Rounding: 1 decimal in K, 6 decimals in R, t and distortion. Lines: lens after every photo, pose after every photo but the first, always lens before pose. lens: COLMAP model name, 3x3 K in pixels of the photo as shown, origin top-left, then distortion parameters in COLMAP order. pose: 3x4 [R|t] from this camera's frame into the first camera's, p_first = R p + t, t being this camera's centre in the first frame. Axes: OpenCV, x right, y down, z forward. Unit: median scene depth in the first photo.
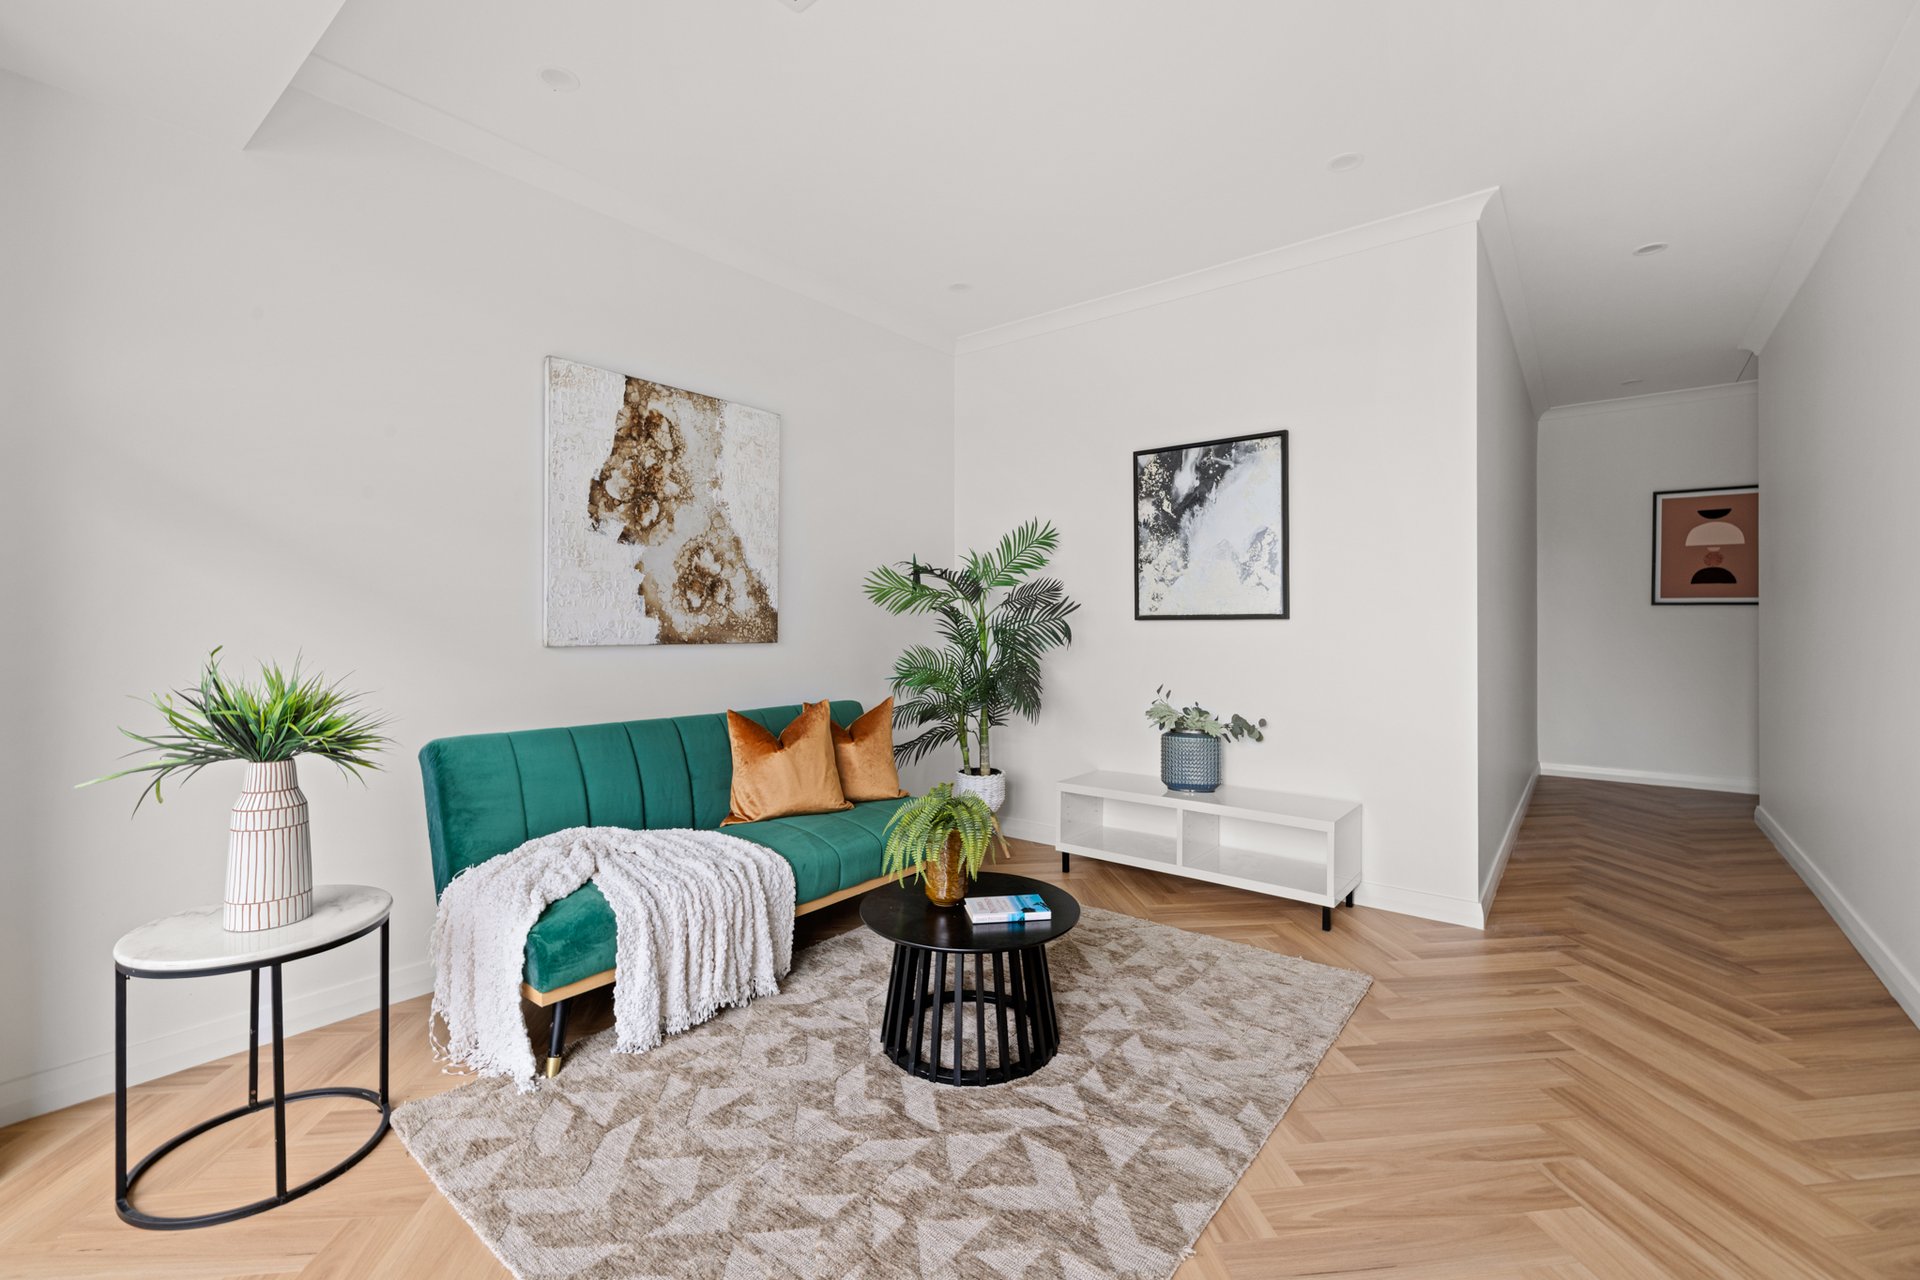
lens RADIAL K [[815.9, 0, 955.9], [0, 815.9, 623.7], [0, 0, 1]] dist [0.000342, 0.000132]
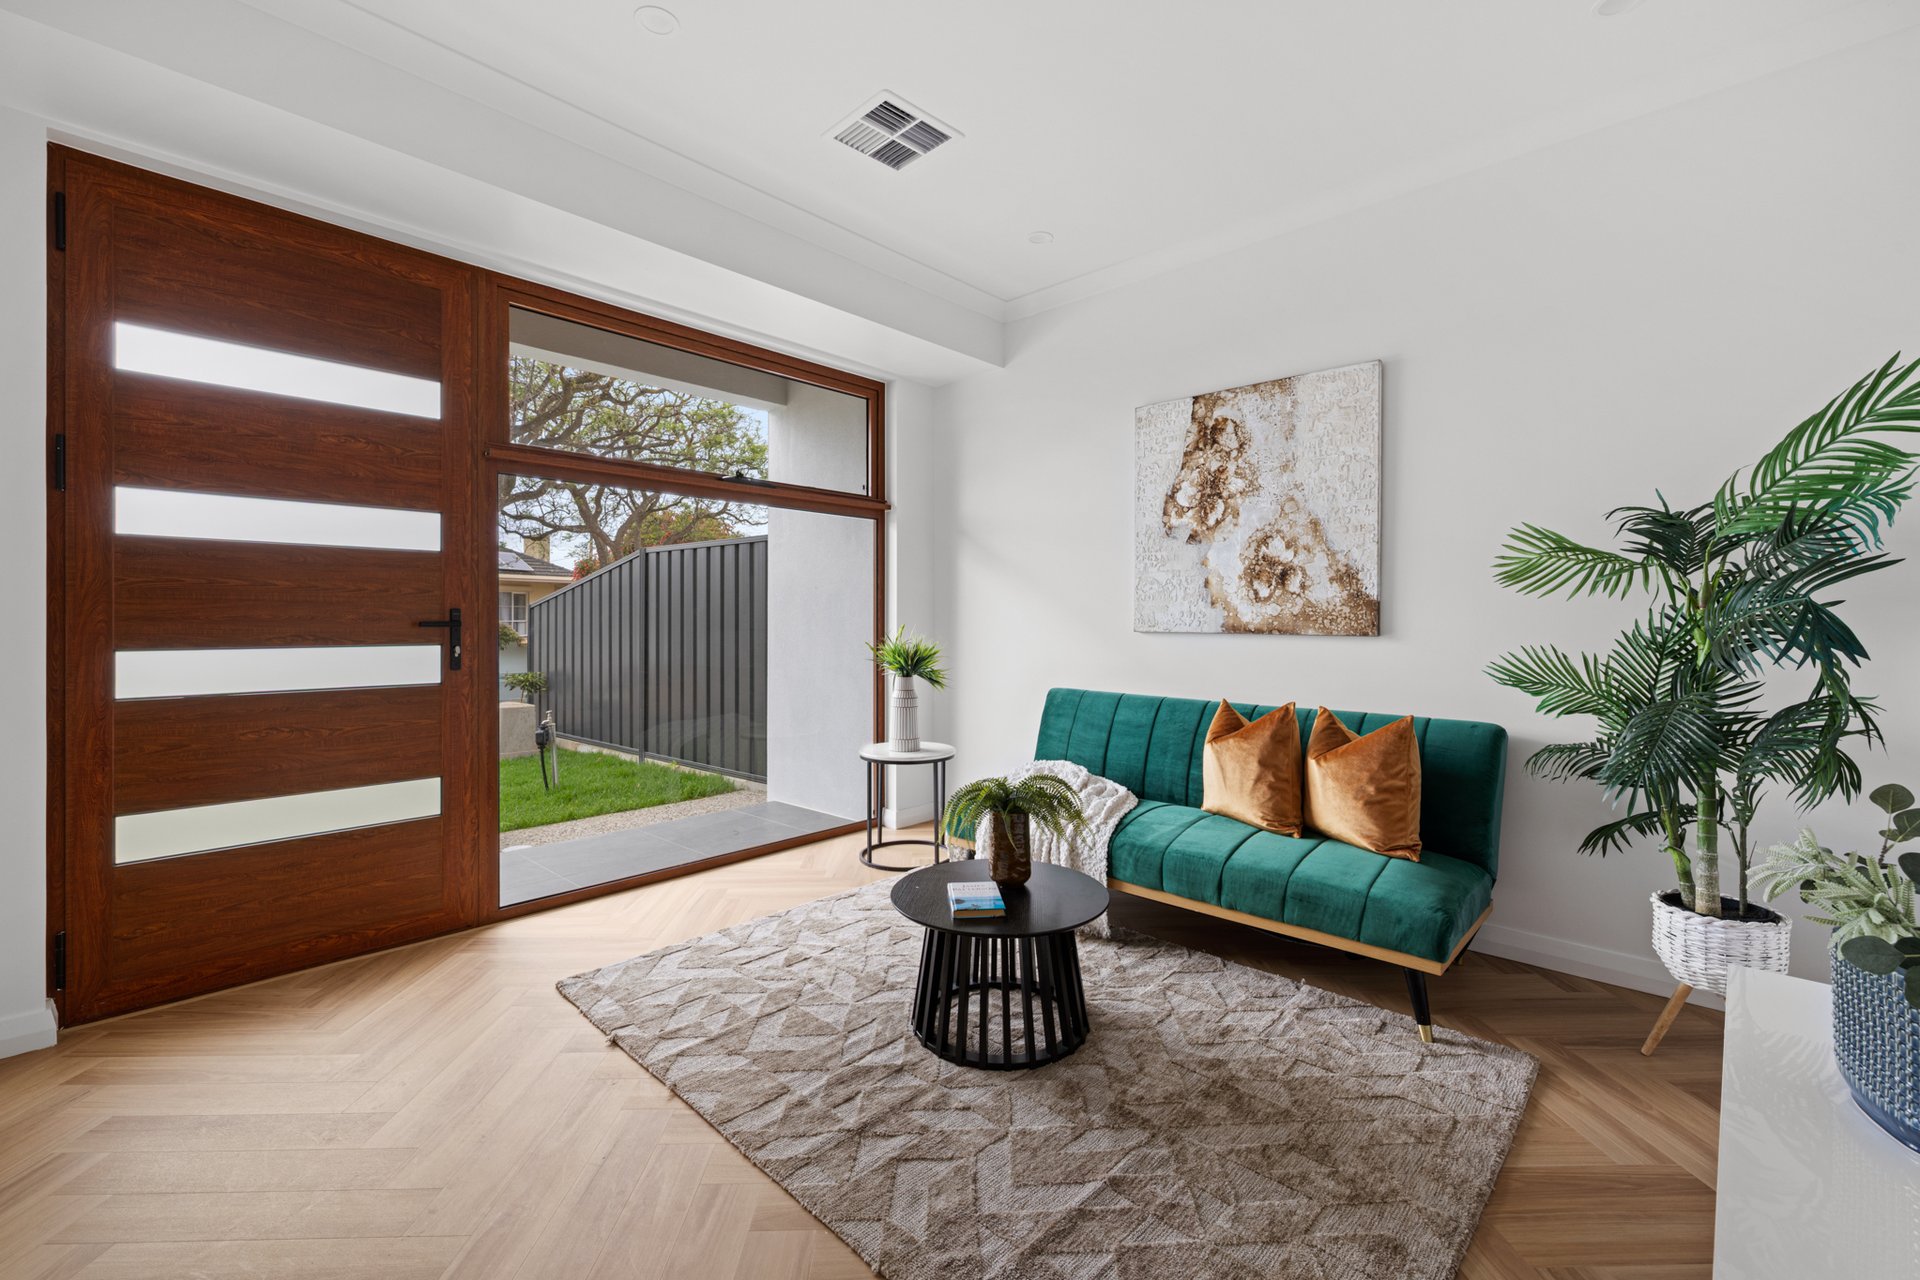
lens RADIAL K [[815.9, 0, 955.9], [0, 815.9, 623.7], [0, 0, 1]] dist [0.000342, 0.000132]
pose [[-0.081671, 0.000813, -0.996659, 0.726603], [-0.004495, 0.999989, 0.001184, 0.013141], [0.996649, 0.004577, -0.081666, 0.728614]]
